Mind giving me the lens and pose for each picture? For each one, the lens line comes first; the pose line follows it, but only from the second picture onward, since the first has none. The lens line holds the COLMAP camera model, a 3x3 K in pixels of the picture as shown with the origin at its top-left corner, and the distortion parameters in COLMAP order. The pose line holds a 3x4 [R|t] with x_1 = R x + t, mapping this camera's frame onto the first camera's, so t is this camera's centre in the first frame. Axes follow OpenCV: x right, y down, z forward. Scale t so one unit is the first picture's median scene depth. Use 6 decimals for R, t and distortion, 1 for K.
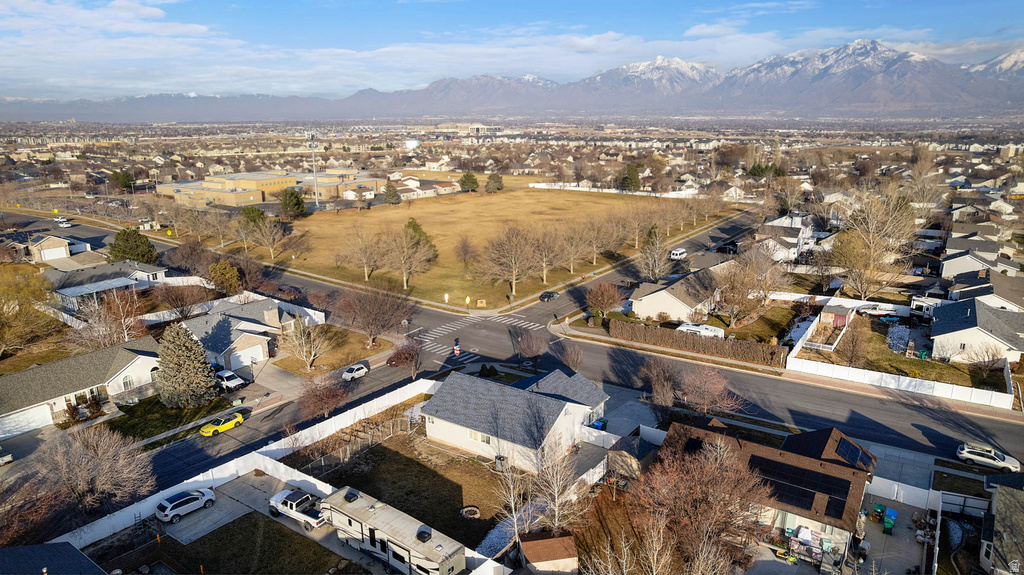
lens RADIAL K [[658.2, 0, 512.9], [0, 658.2, 289.7], [0, 0, 1]] dist [-0.064614, 0.051190]
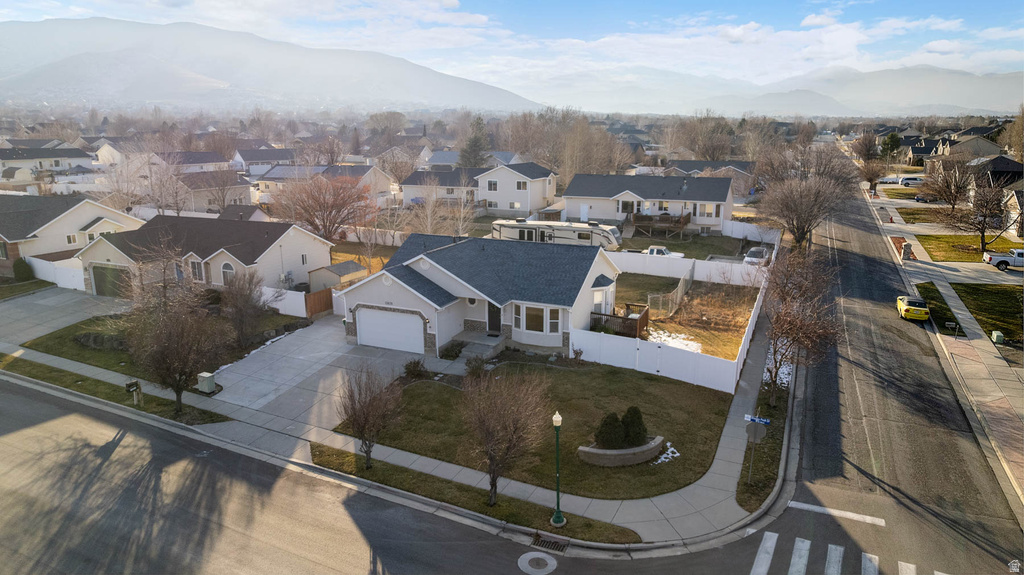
lens RADIAL K [[658.2, 0, 513.1], [0, 658.2, 288.5], [0, 0, 1]] dist [-0.064614, 0.051190]
pose [[-0.983963, 0.051801, -0.170683, 0.059444], [-0.037779, 0.874668, 0.483248, -0.086020], [0.174324, 0.481947, -0.858684, 1.025046]]
